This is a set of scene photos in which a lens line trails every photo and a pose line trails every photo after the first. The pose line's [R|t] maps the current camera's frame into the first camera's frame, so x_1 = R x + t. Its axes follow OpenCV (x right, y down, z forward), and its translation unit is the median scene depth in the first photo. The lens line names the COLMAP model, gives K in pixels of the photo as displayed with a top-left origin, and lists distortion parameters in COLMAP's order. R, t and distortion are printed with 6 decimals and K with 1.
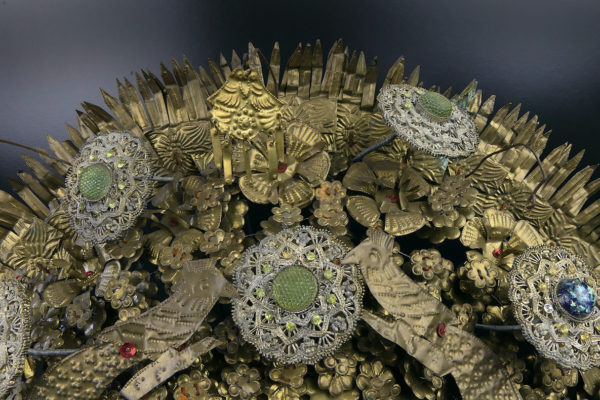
lens RADIAL K [[481.2, 0, 311.4], [0, 481.2, 198.9], [0, 0, 1]] dist [-0.008270, -0.007435]
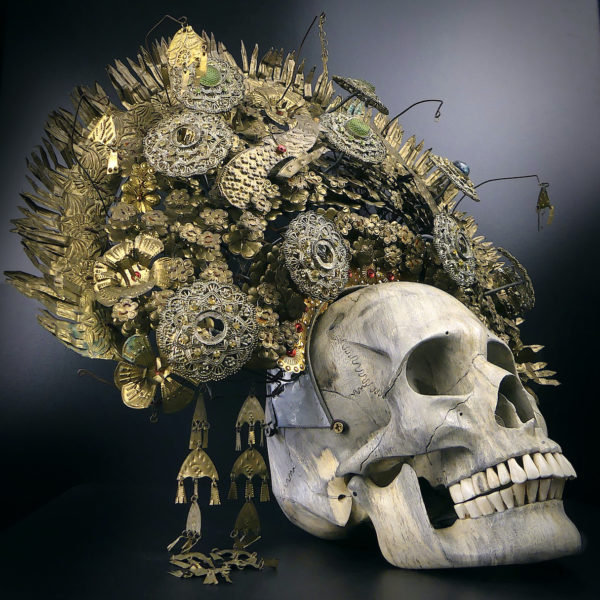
lens RADIAL K [[831.4, 0, 299.9], [0, 831.4, 242.3], [0, 0, 1]] dist [0.009991, 0.009923]
pose [[0.797459, 0.097807, 0.595394, -1.658232], [0.160613, 0.916762, -0.365720, 1.377716], [-0.581604, 0.387275, 0.715370, -0.772572]]
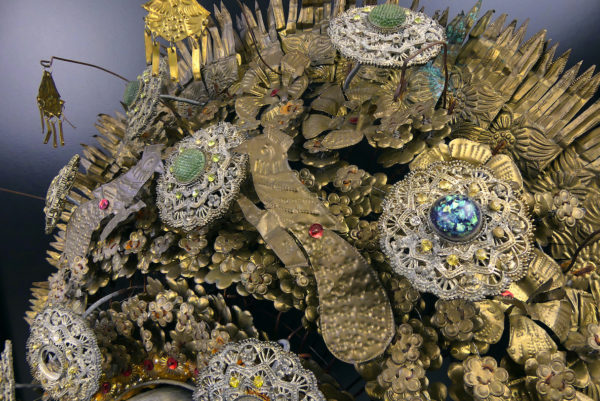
lens RADIAL K [[447.1, 0, 298.7], [0, 447.1, 208.6], [0, 0, 1]] dist [-0.006749, -0.005915]
pose [[0.844589, 0.129486, -0.519521, 0.629126], [-0.128671, 0.990966, 0.037809, 0.174210], [0.519723, 0.034914, 0.853621, 0.171335]]
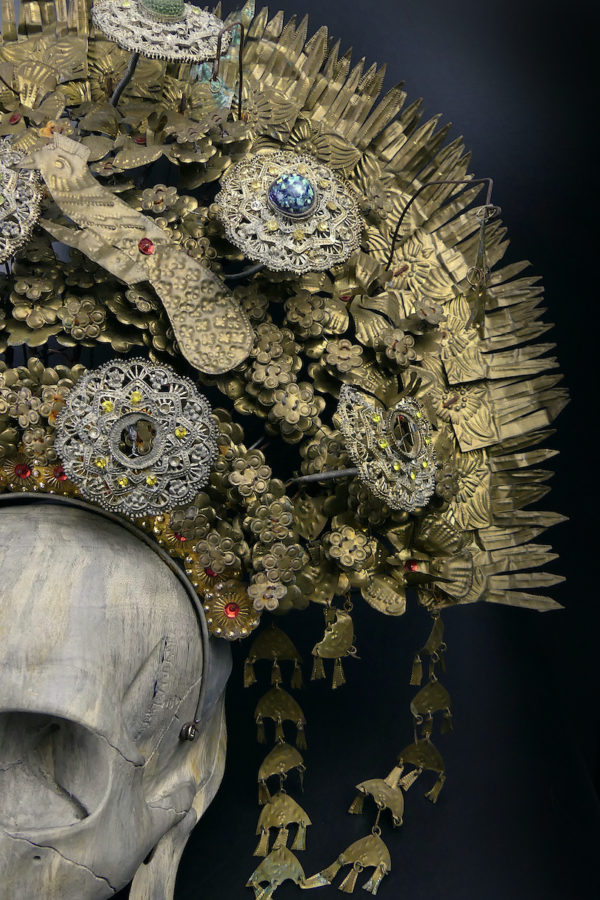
lens RADIAL K [[721.8, 0, 307.4], [0, 721.8, 479.8], [0, 0, 1]] dist [-0.008270, -0.007435]
pose [[0.995833, -0.048602, -0.077171, 0.568177], [0.056684, 0.992721, 0.106259, 0.503758], [0.071445, -0.110191, 0.991339, -0.290512]]
